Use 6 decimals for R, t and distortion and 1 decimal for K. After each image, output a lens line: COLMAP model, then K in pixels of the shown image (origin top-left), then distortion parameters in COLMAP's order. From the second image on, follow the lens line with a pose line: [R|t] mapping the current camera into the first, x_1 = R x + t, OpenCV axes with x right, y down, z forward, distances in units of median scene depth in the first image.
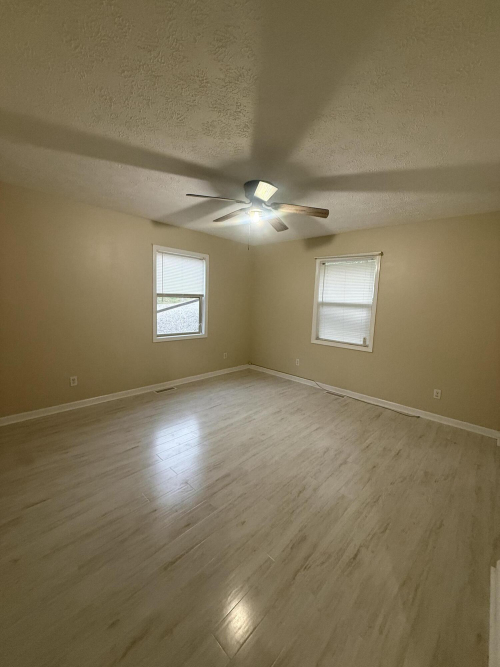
lens RADIAL K [[266.5, 0, 248.5], [0, 266.5, 333.7], [0, 0, 1]] dist [-0.000060, 0.000483]
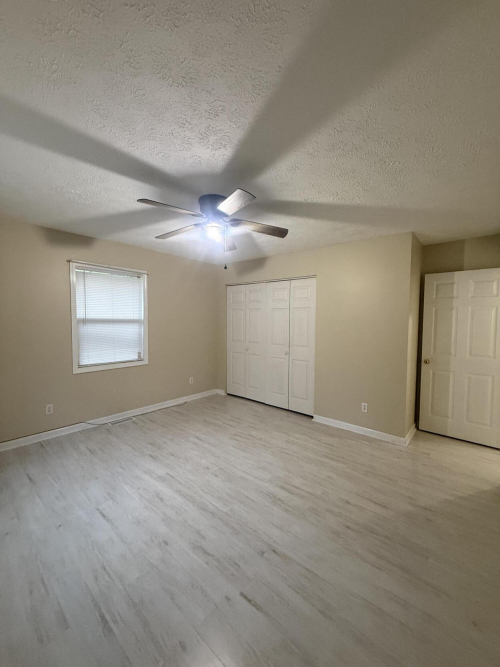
lens RADIAL K [[266.5, 0, 251.4], [0, 266.5, 335.0], [0, 0, 1]] dist [-0.000060, 0.000483]
pose [[-0.061863, -0.097560, 0.993305, -0.689487], [0.111216, 0.988340, 0.103999, -0.125262], [-0.991869, 0.116905, -0.050291, 0.714043]]
